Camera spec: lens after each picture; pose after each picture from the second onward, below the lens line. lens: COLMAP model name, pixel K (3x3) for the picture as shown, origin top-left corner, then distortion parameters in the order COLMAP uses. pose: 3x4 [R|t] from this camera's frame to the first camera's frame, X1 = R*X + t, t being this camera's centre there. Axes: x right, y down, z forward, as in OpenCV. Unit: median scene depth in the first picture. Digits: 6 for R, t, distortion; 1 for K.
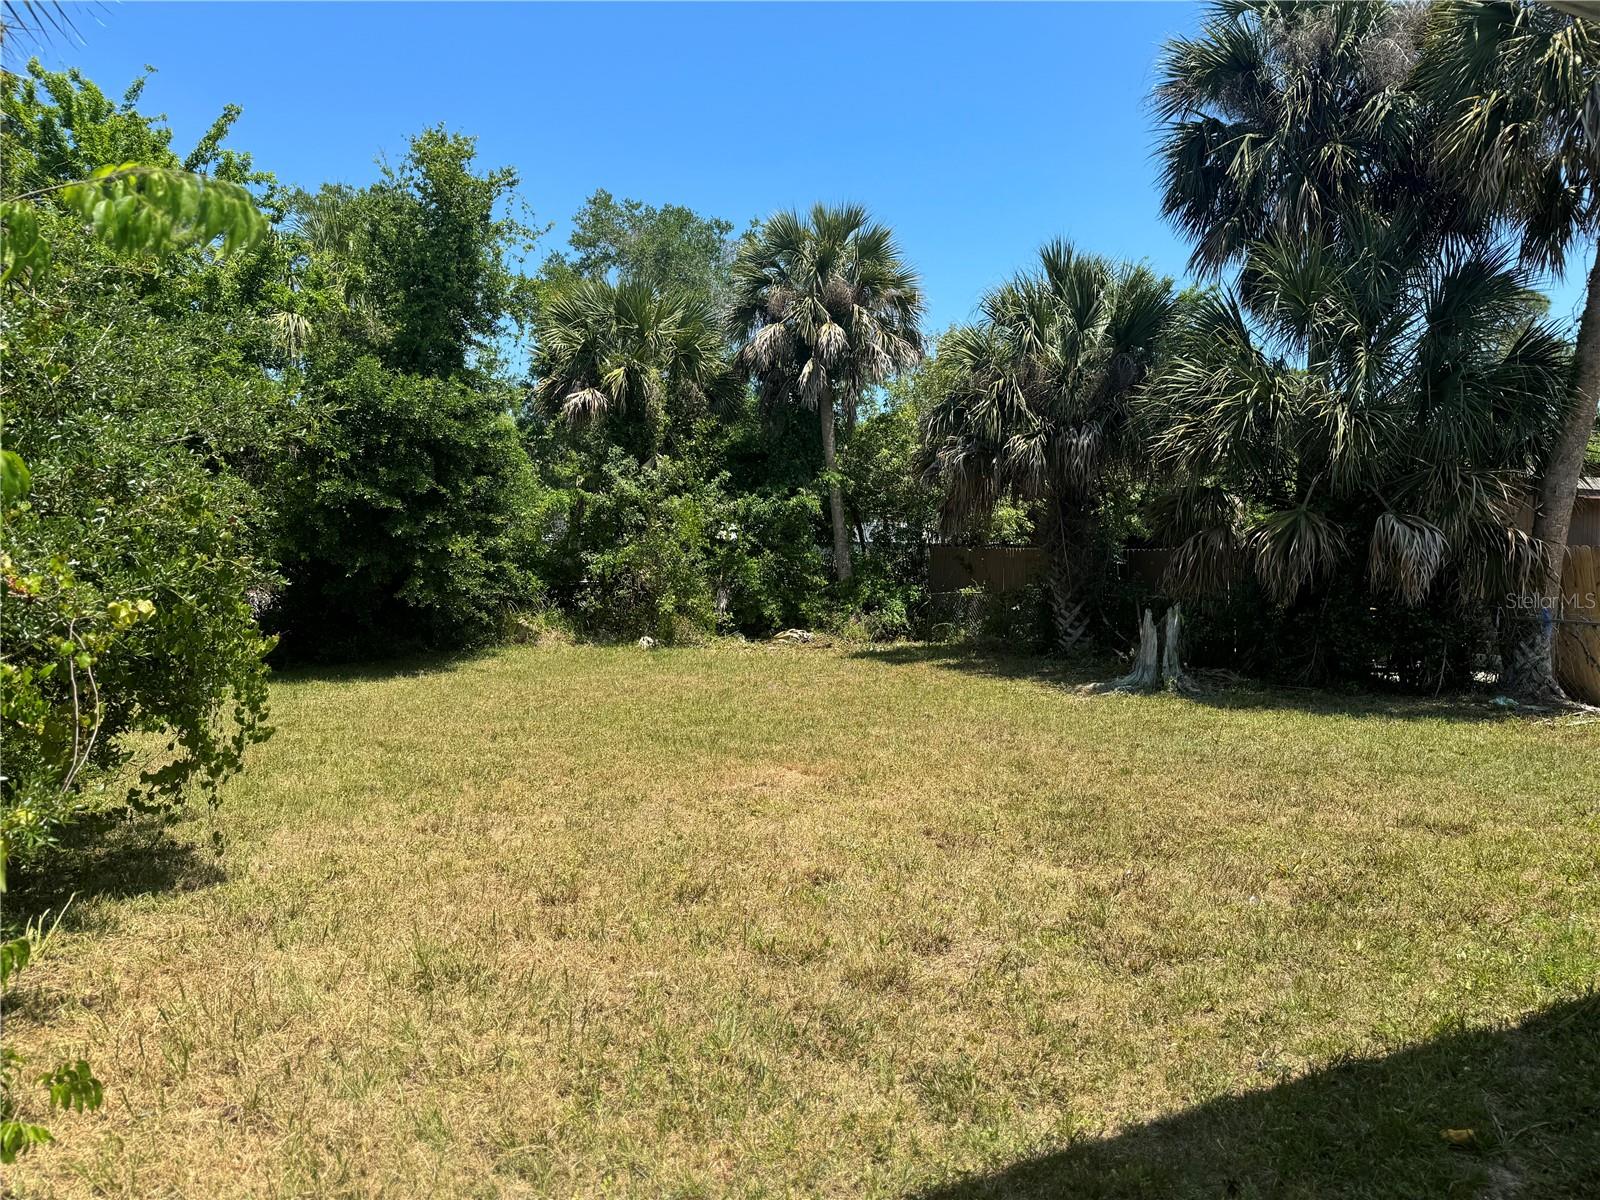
lens RADIAL K [[1116.9, 0, 800.0], [0, 1116.9, 600.0], [0, 0, 1]] dist [0.122470, -0.182660]
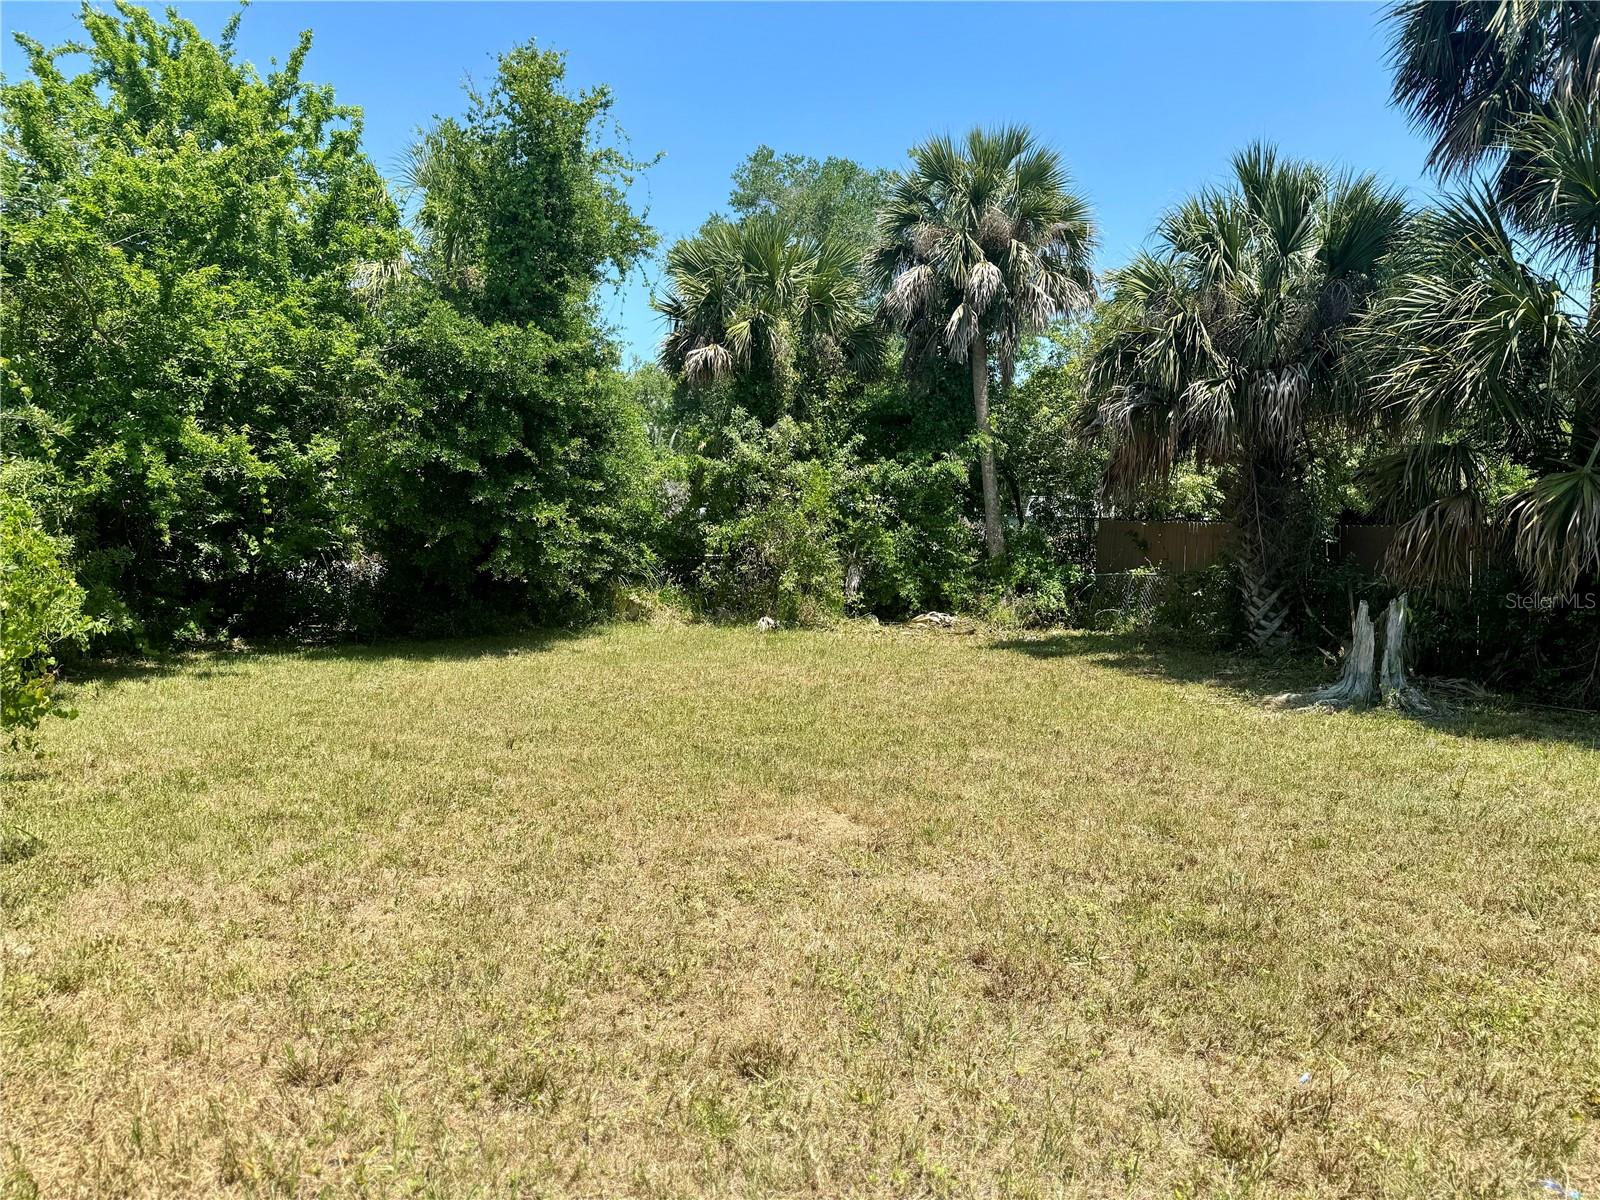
lens RADIAL K [[1116.9, 0, 800.0], [0, 1116.9, 600.0], [0, 0, 1]] dist [0.122470, -0.182660]
pose [[0.986696, 0.019879, -0.161356, 0.041611], [-0.016270, 0.999588, 0.023656, -0.003631], [0.161760, -0.020716, 0.986613, 0.130421]]
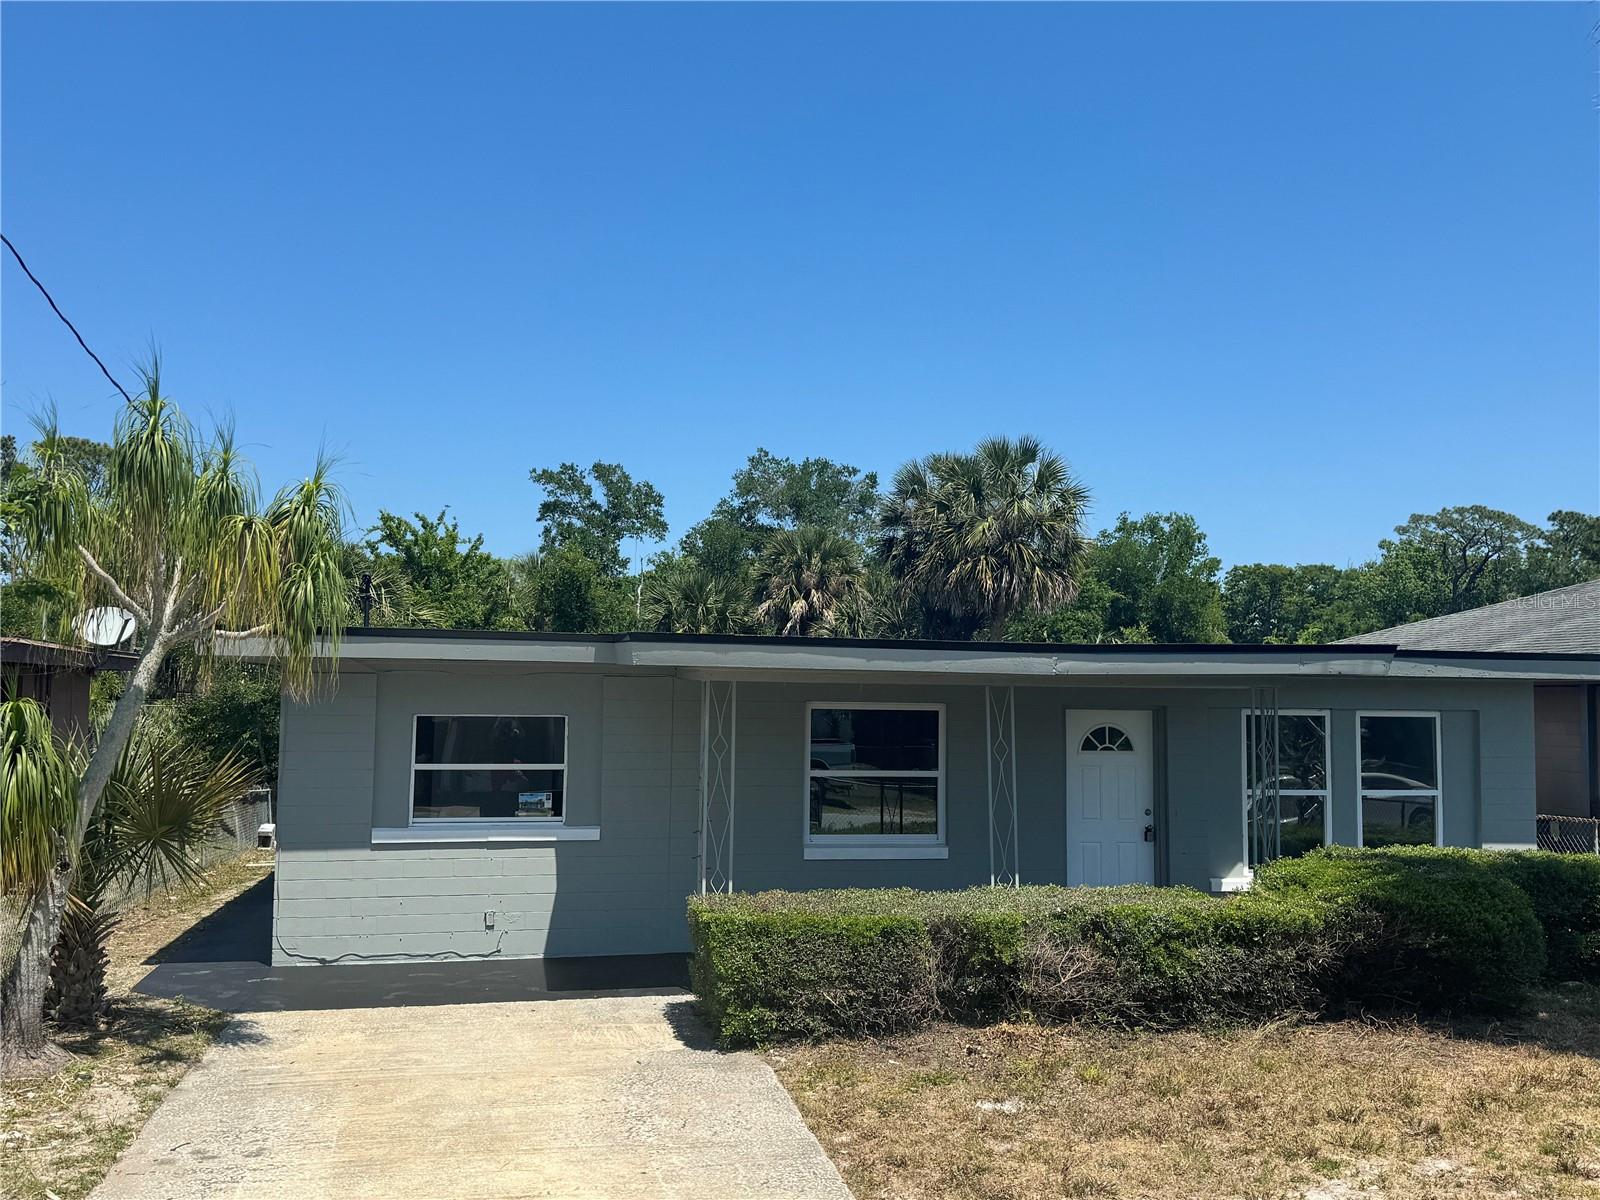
lens RADIAL K [[1487.9, 0, 800.0], [0, 1487.9, 600.0], [0, 0, 1]] dist [0.148355, -0.294528]
pose [[0.963241, -0.019916, -0.267900, 0.802110], [-0.012548, 0.992824, -0.118923, 0.032527], [0.268346, 0.117913, 0.956079, -1.489462]]
